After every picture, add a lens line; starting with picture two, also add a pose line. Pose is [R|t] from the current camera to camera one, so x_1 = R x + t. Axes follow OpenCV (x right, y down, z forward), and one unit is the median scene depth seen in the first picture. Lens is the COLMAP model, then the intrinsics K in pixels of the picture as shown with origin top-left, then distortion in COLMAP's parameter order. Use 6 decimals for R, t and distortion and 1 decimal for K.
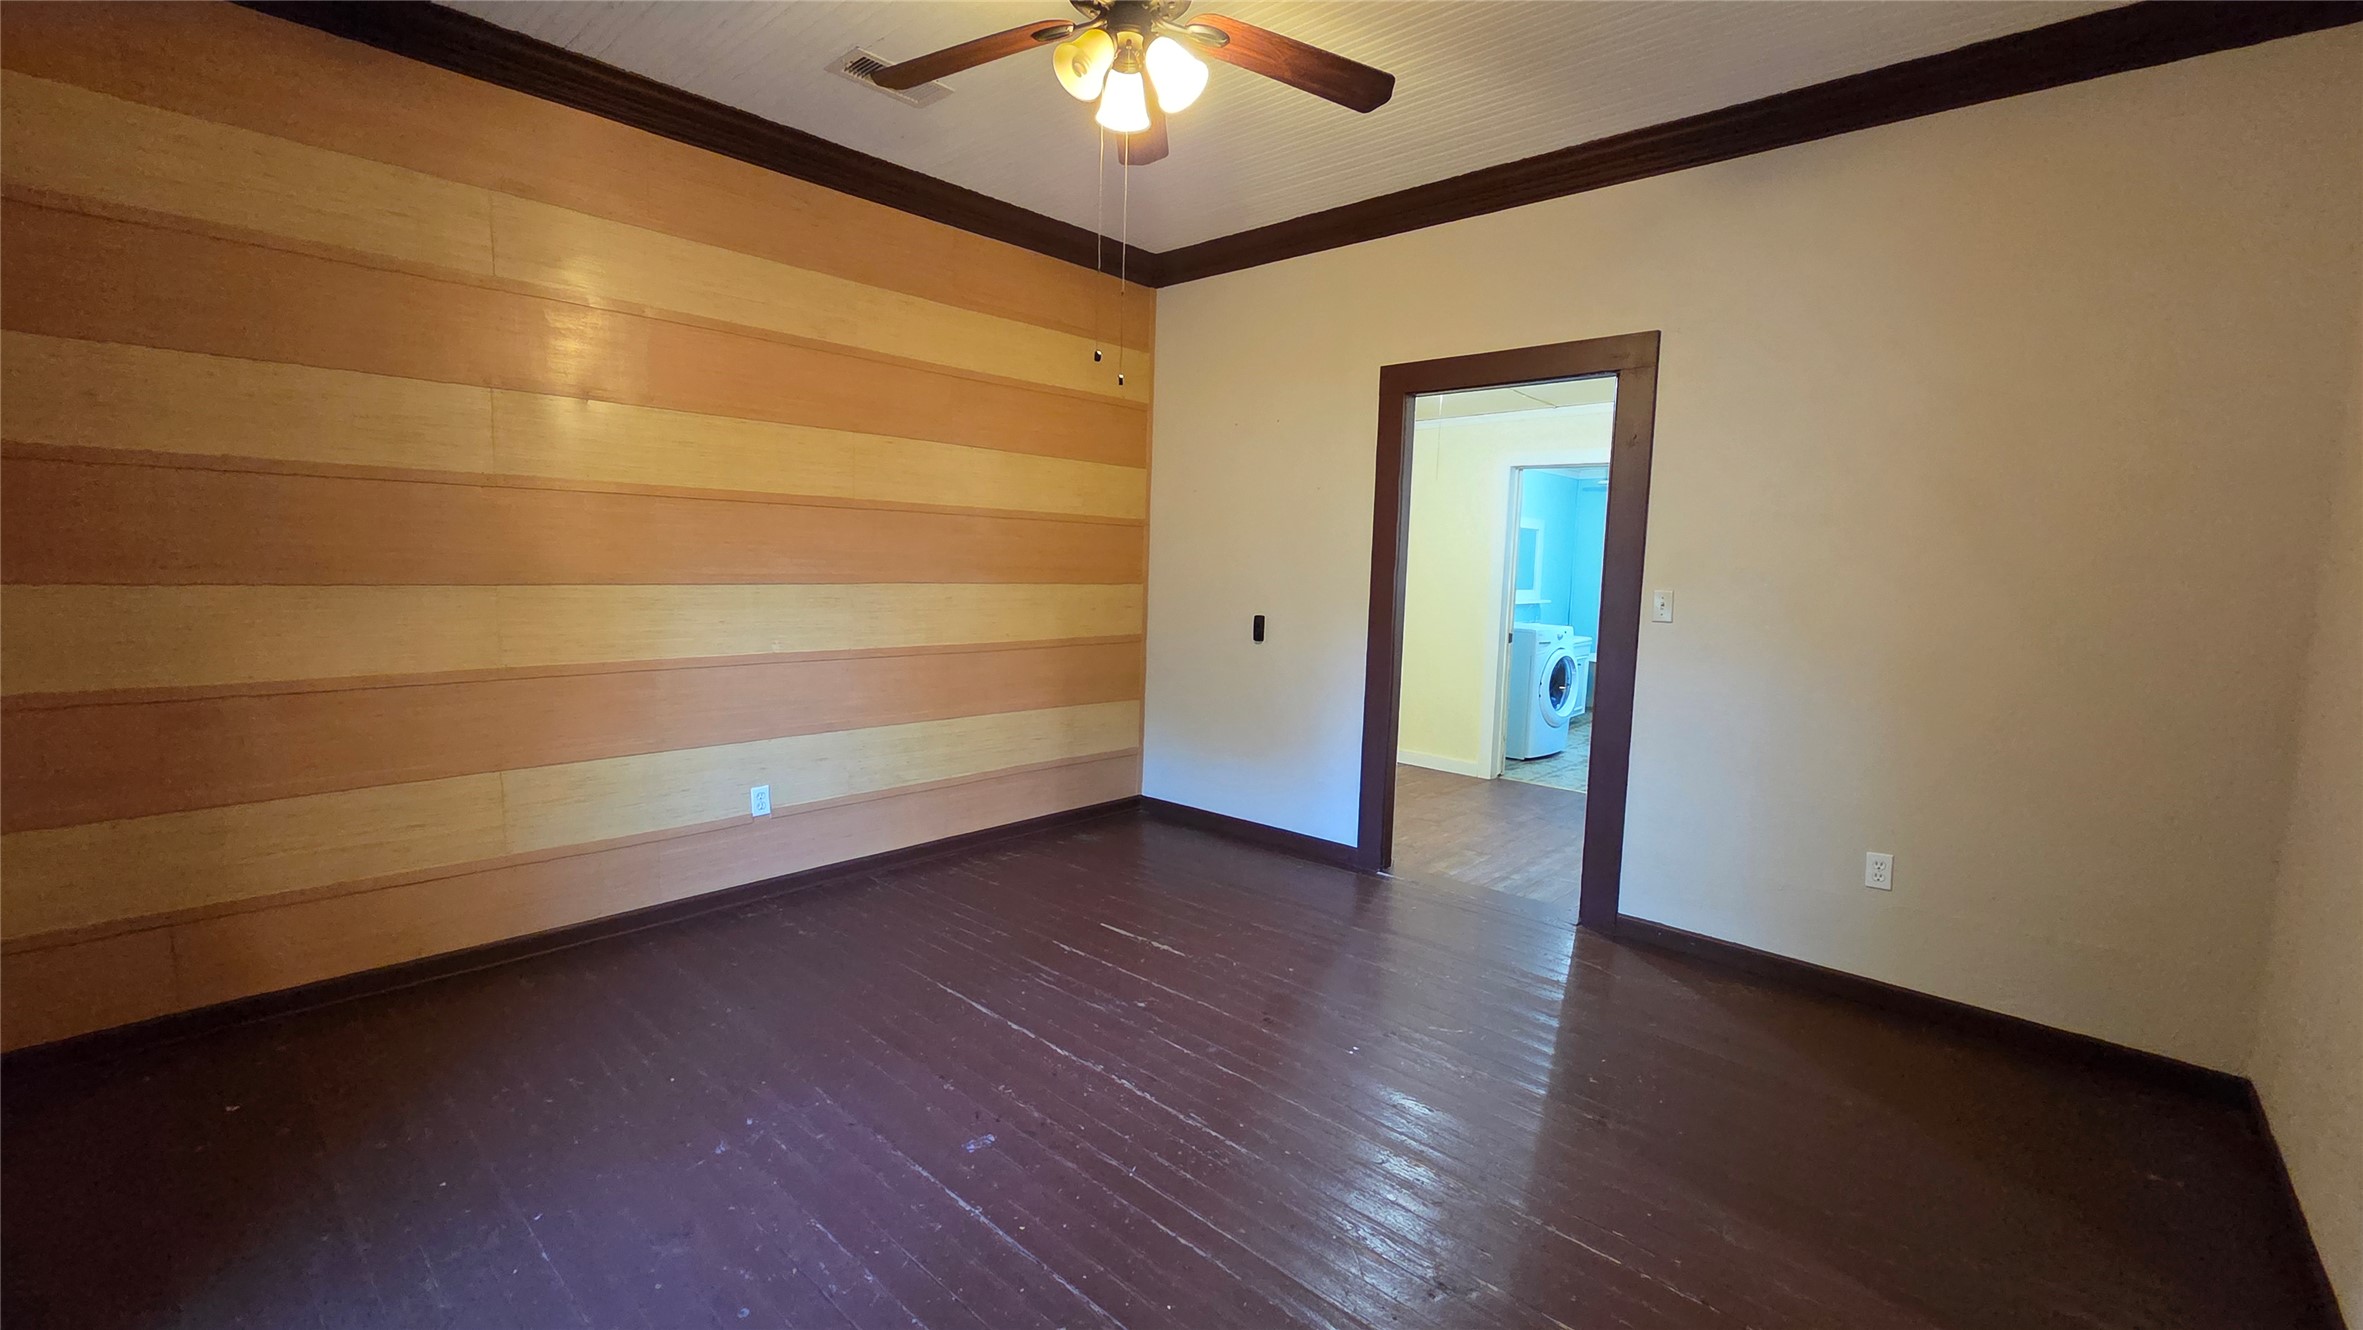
lens RADIAL K [[972.5, 0, 1189.3], [0, 972.5, 661.6], [0, 0, 1]] dist [0.003386, -0.000612]
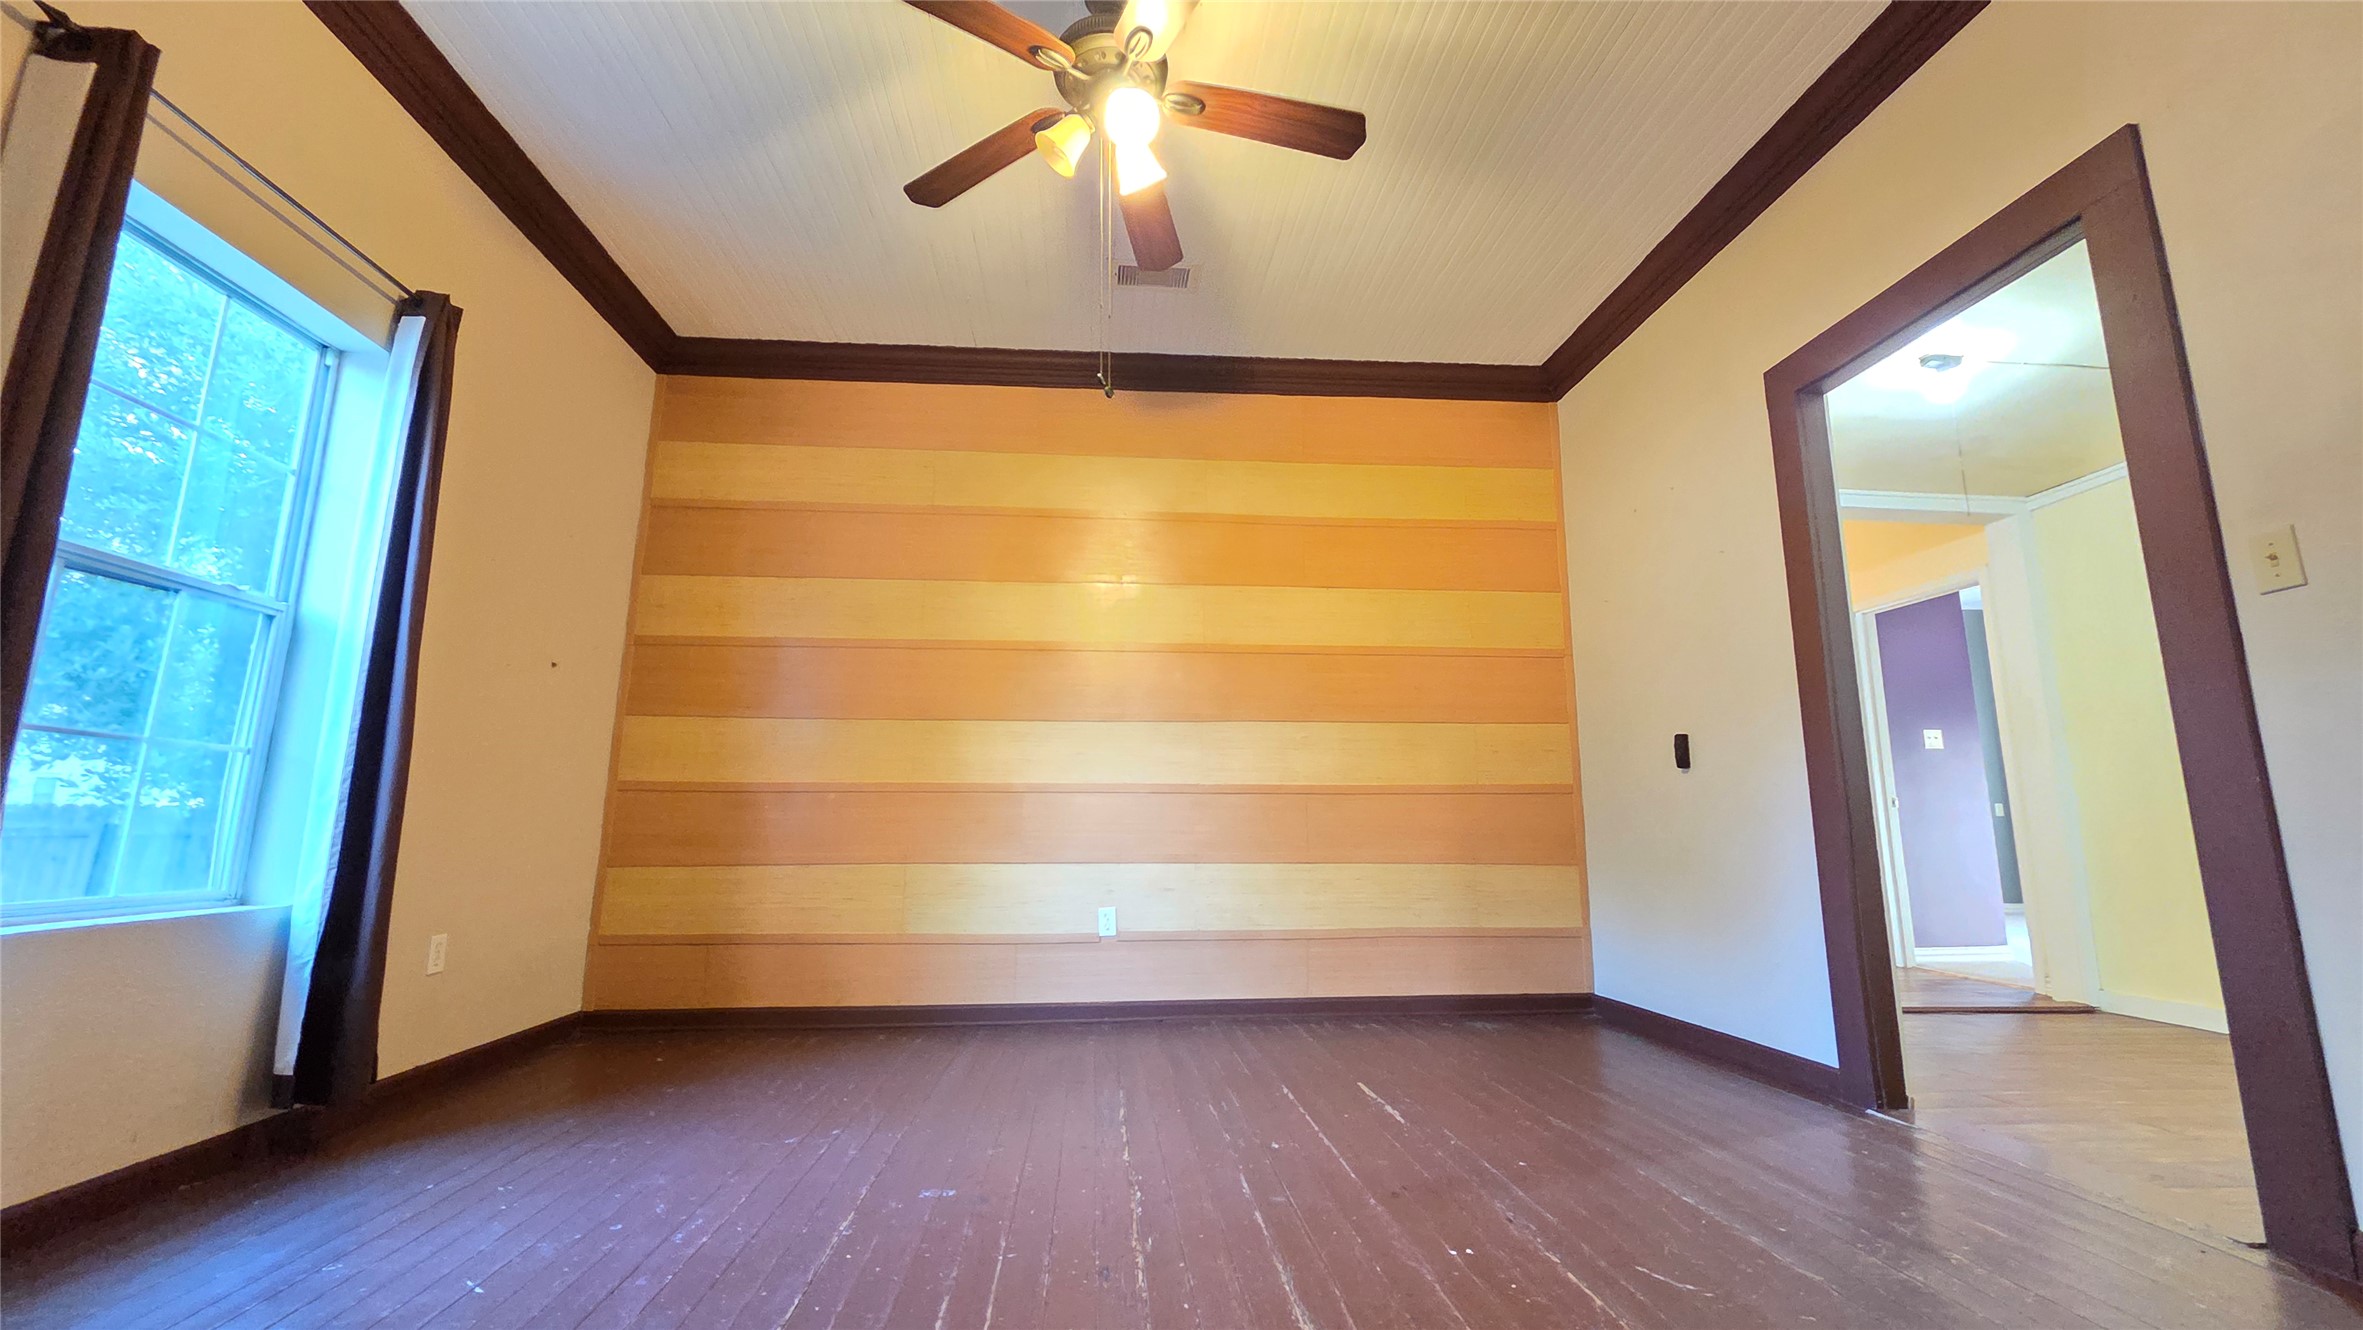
lens RADIAL K [[972.5, 0, 1173.2], [0, 972.5, 654.1], [0, 0, 1]] dist [0.003386, -0.000612]
pose [[0.732600, -0.148045, -0.664365, 0.315211], [-0.048835, 0.962112, -0.268245, 0.122853], [0.678906, 0.228960, 0.697613, 0.202538]]
